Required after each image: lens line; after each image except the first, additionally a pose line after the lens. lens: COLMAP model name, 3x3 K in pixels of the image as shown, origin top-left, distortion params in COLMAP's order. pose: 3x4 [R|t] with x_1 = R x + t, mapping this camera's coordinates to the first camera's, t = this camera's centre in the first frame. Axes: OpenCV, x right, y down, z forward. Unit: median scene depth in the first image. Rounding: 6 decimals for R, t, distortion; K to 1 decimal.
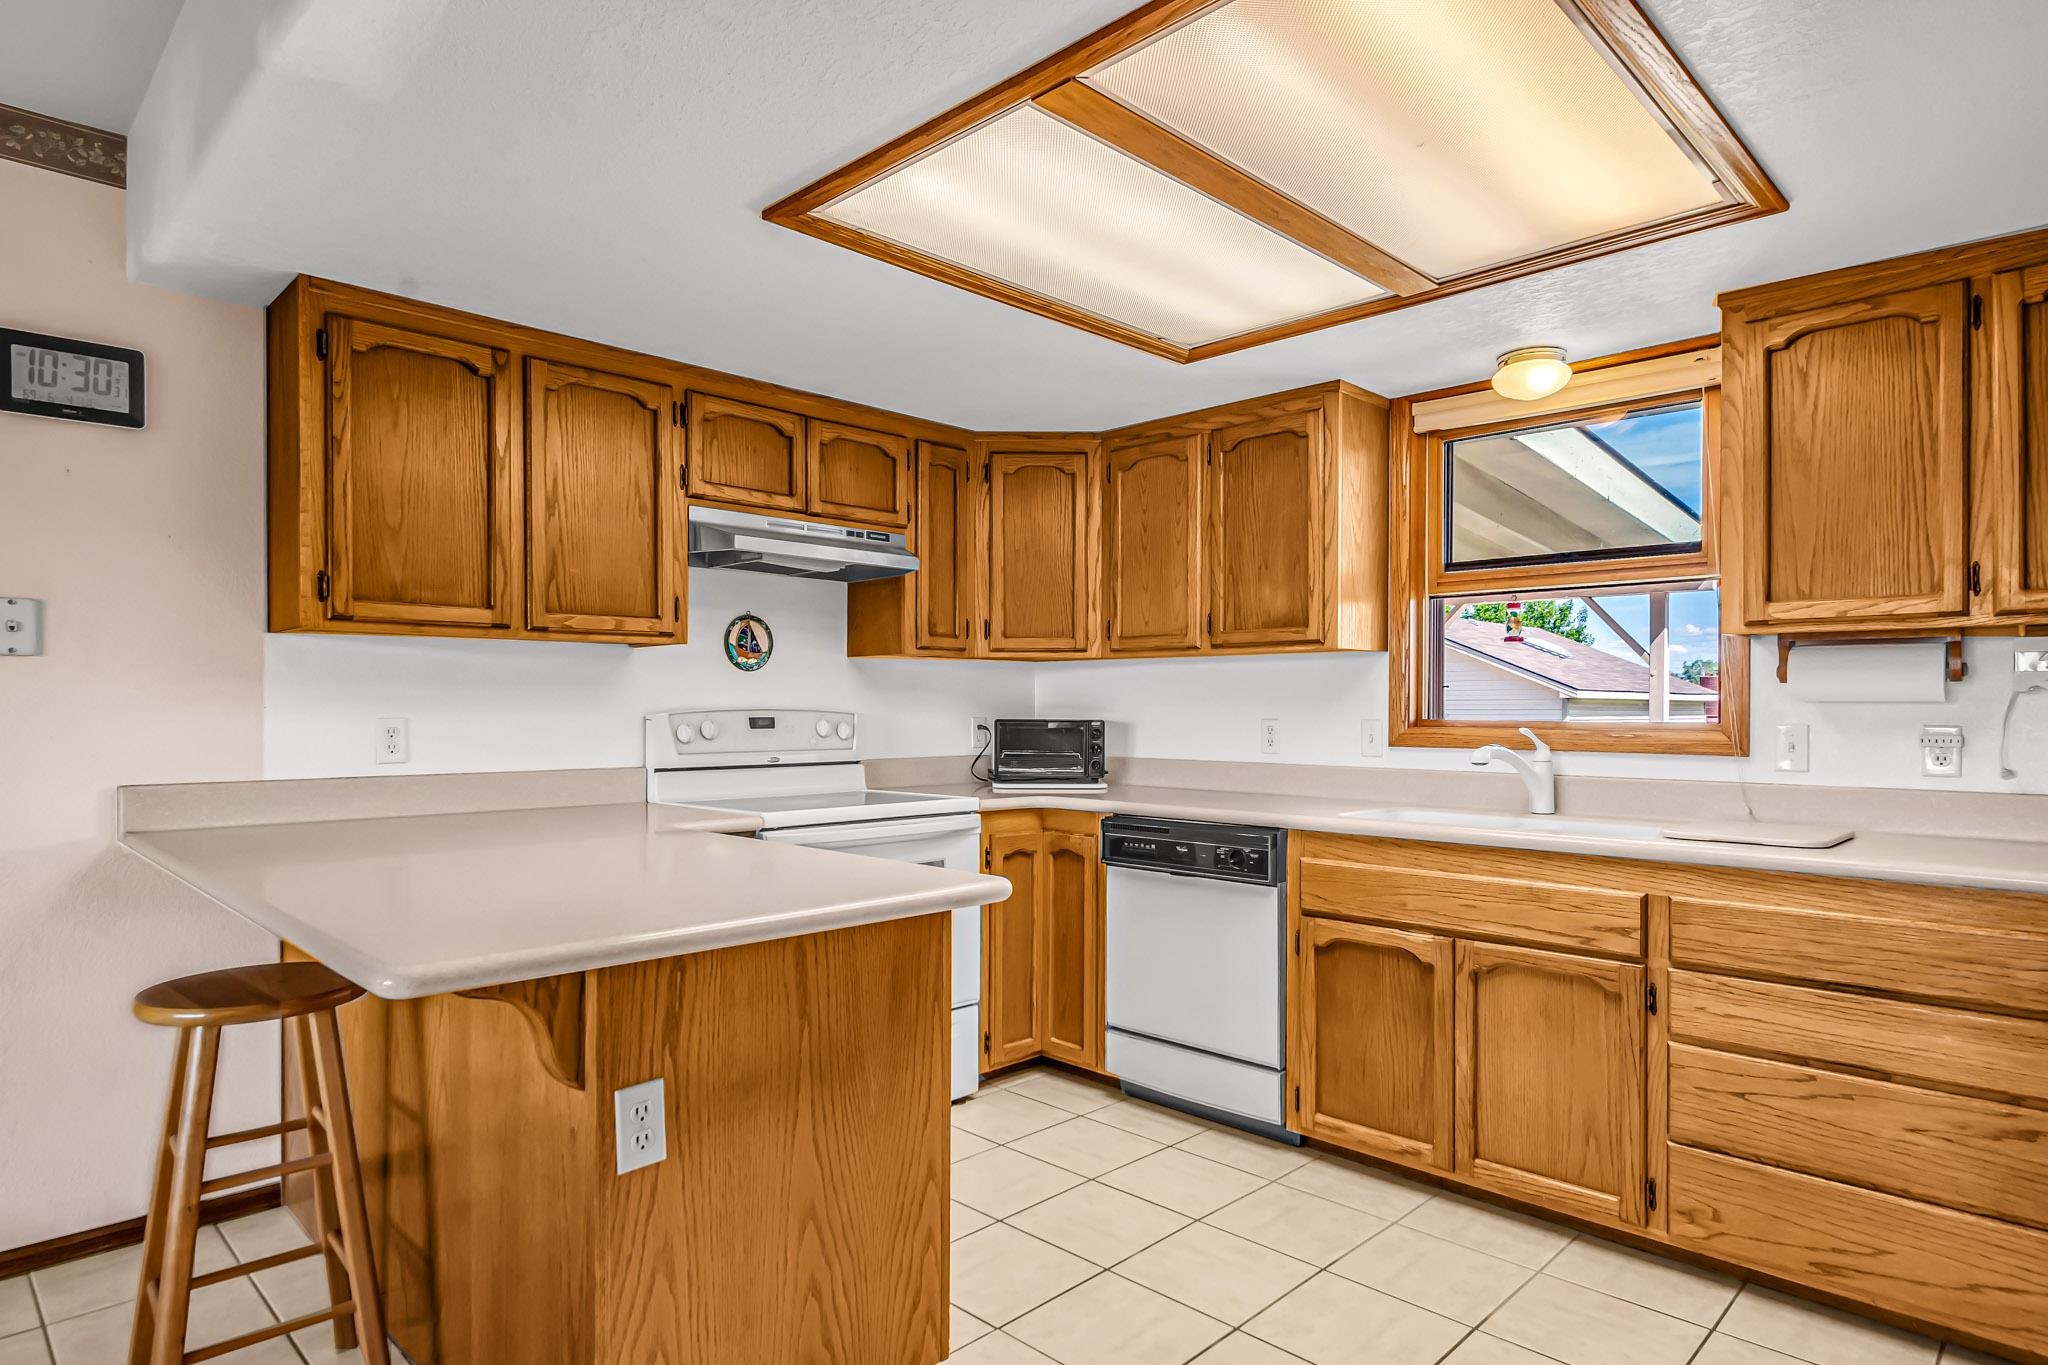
lens RADIAL K [[1138.9, 0, 1018.2], [0, 1138.9, 712.0], [0, 0, 1]] dist [-0.021713, -0.000745]
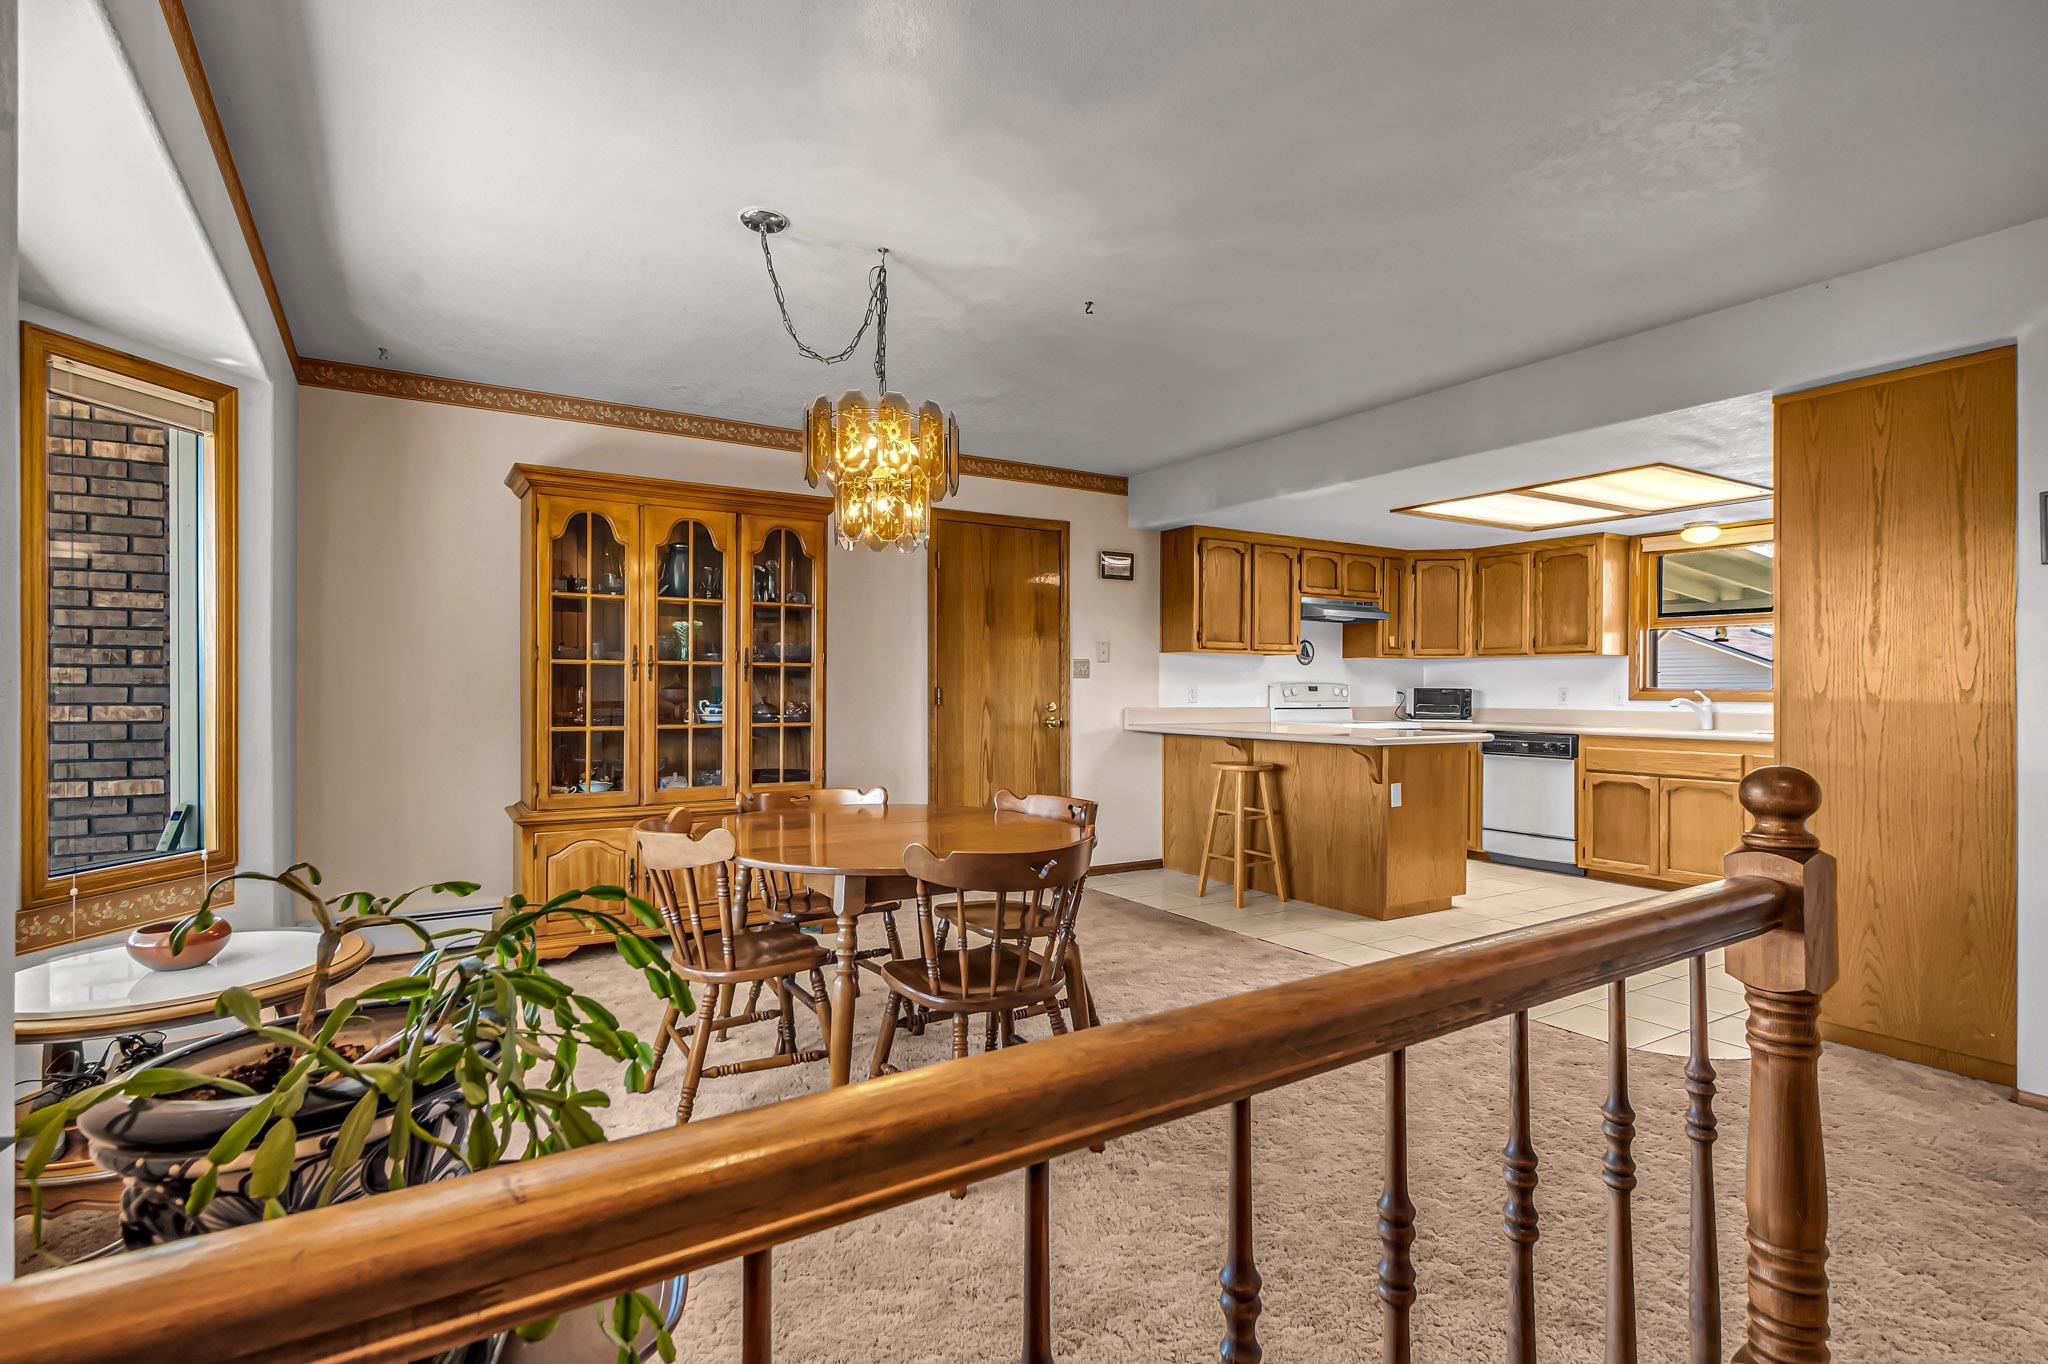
lens RADIAL K [[985.6, 0, 1016.0], [0, 985.6, 694.3], [0, 0, 1]] dist [-0.003943, -0.001350]
pose [[0.971256, 0.003341, -0.238013, -0.353627], [-0.003138, 0.999994, 0.001232, 0.021243], [0.238016, -0.000450, 0.971261, -1.075526]]
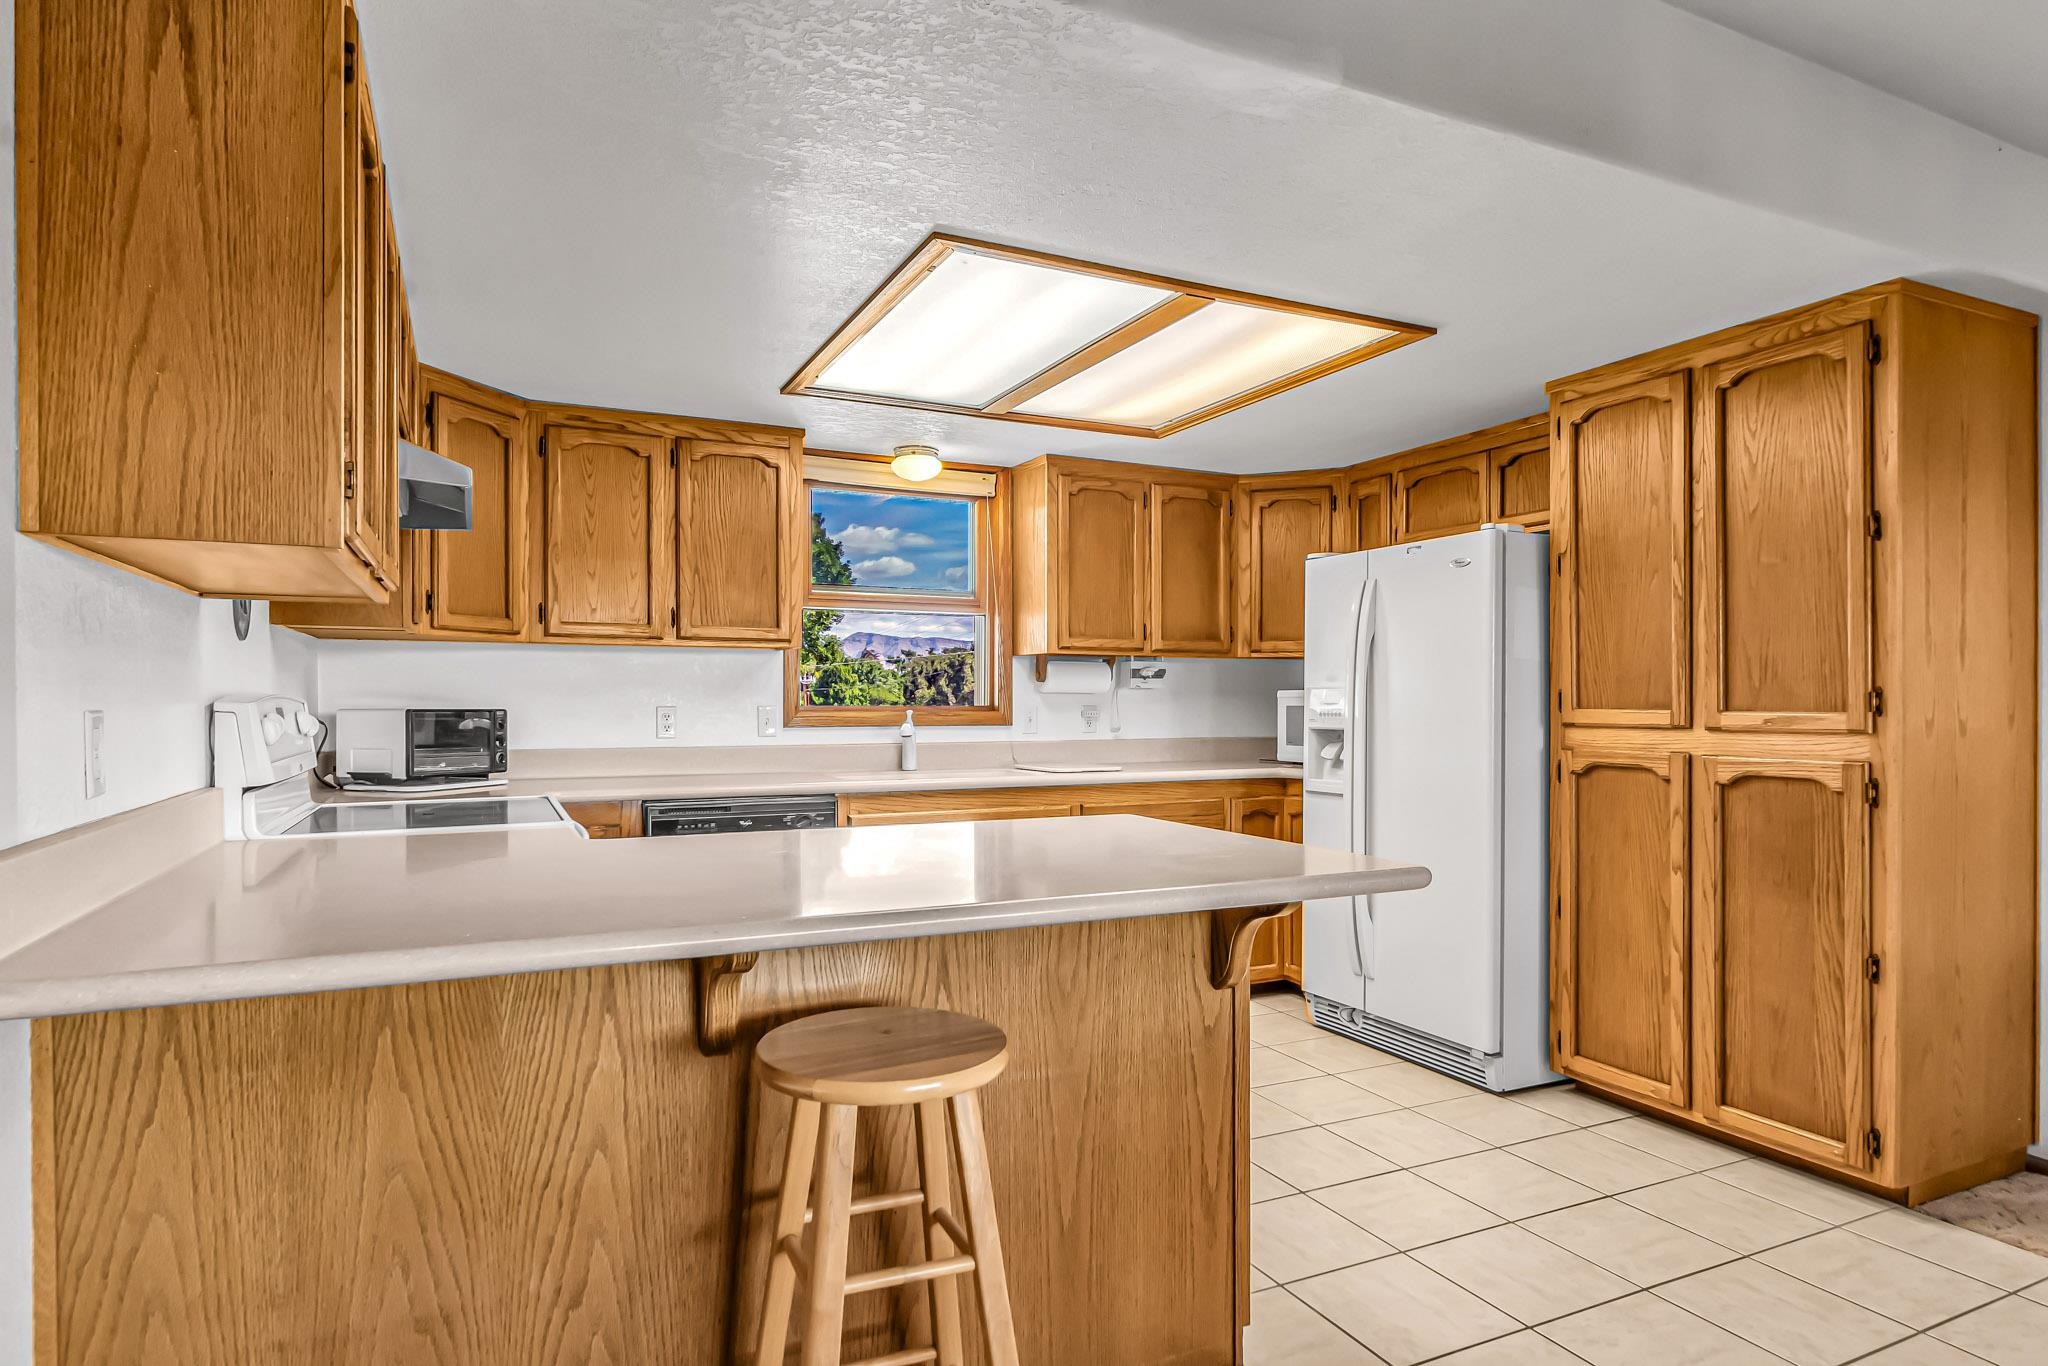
lens RADIAL K [[1138.9, 0, 1020.8], [0, 1138.9, 693.2], [0, 0, 1]] dist [-0.021713, -0.000745]
pose [[0.341444, 0.004683, 0.939890, -0.763211], [0.004604, 0.999967, -0.006655, 0.002432], [-0.939891, 0.006599, 0.341411, 0.351490]]
